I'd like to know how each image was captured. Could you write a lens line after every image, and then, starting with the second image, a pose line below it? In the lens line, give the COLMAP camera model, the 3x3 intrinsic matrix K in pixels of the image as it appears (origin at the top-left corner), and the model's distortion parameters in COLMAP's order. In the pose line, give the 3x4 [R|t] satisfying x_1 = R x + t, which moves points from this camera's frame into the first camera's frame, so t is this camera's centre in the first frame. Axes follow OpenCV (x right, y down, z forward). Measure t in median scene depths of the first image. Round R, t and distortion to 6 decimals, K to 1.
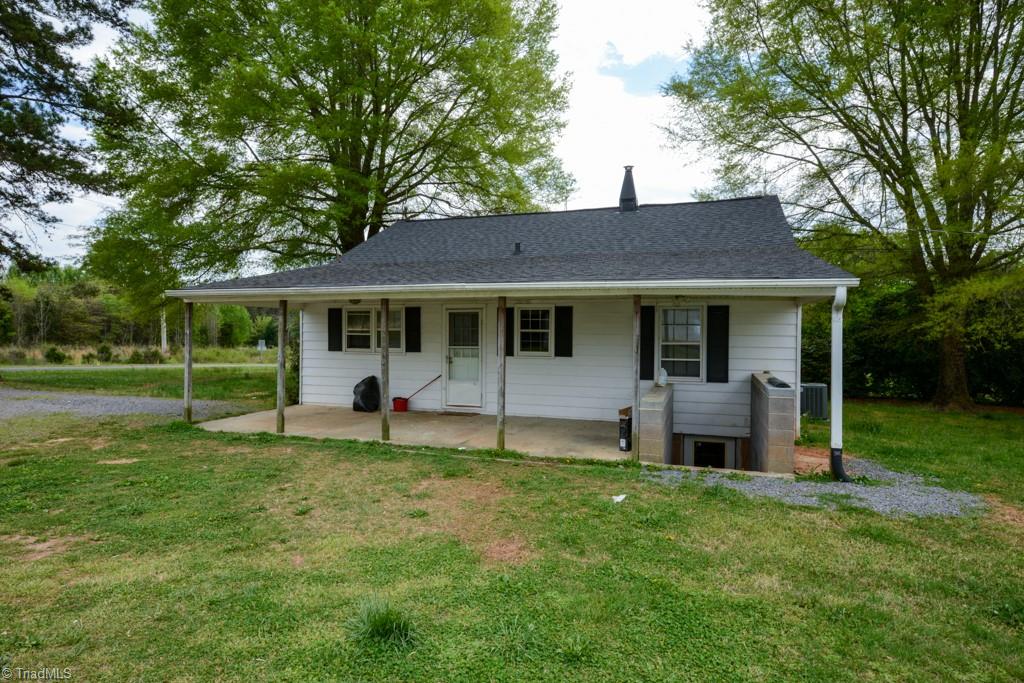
lens RADIAL K [[590.3, 0, 510.7], [0, 590.3, 338.1], [0, 0, 1]] dist [0.008756, 0.001127]
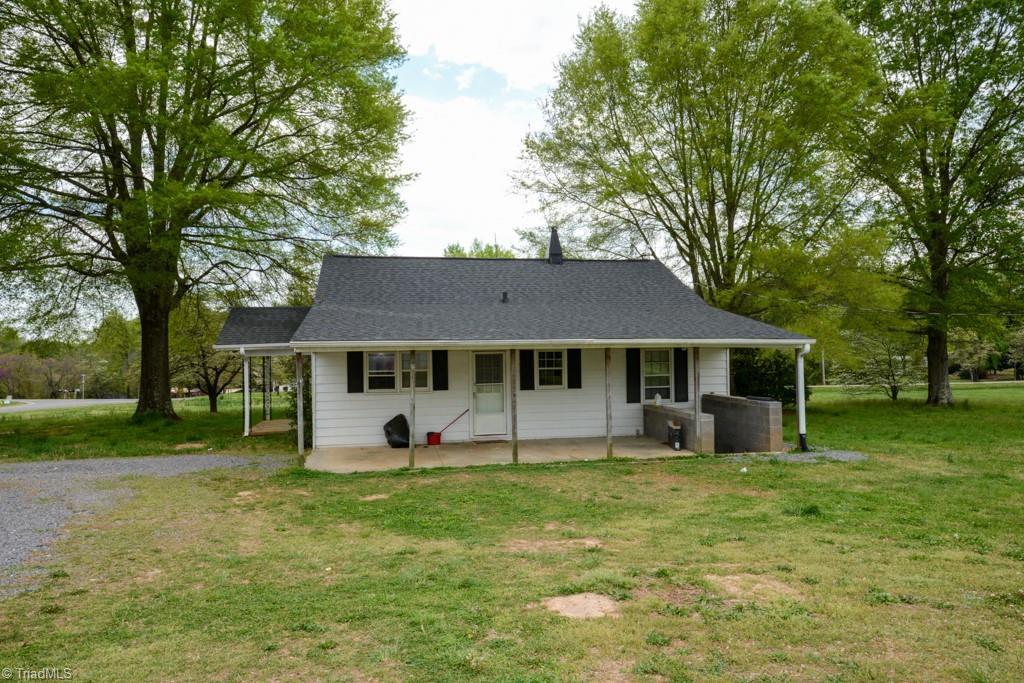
lens RADIAL K [[719.4, 0, 512.0], [0, 719.4, 341.4], [0, 0, 1]] dist [0.000928, -0.000116]
pose [[0.844118, -0.007597, 0.536104, -0.785524], [0.021152, 0.999593, -0.019140, -0.039663], [-0.535740, 0.027496, 0.843935, -0.217211]]
